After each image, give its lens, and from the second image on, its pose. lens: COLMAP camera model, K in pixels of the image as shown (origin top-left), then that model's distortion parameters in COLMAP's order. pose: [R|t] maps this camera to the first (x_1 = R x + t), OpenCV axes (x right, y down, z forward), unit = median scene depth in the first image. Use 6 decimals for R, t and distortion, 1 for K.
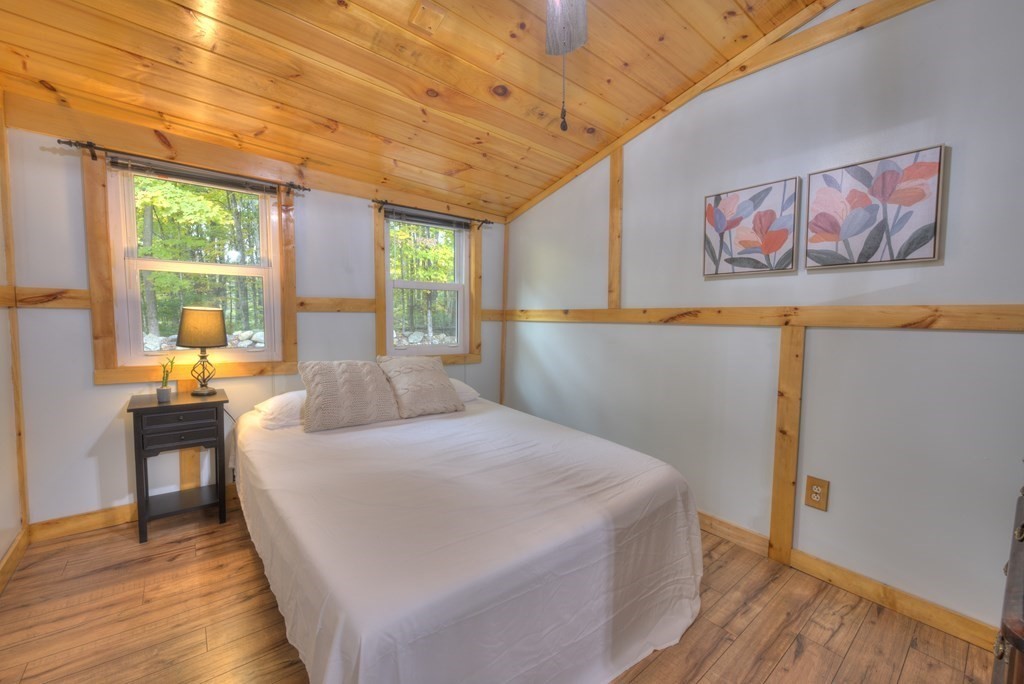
lens RADIAL K [[409.0, 0, 507.6], [0, 409.0, 339.7], [0, 0, 1]] dist [0.002179, -0.000515]
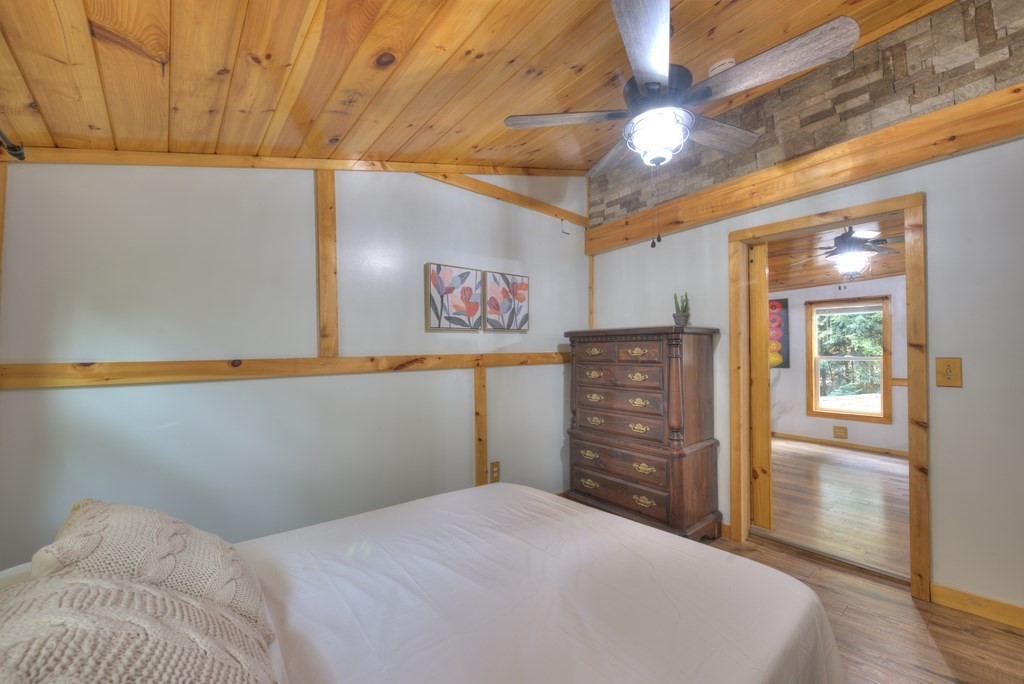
lens RADIAL K [[409.0, 0, 504.4], [0, 409.0, 342.9], [0, 0, 1]] dist [0.002179, -0.000515]
pose [[-0.015101, 0.013933, 0.999789, -0.783909], [0.074874, 0.997111, -0.012765, -0.091780], [-0.997079, 0.074666, -0.016101, 0.900670]]
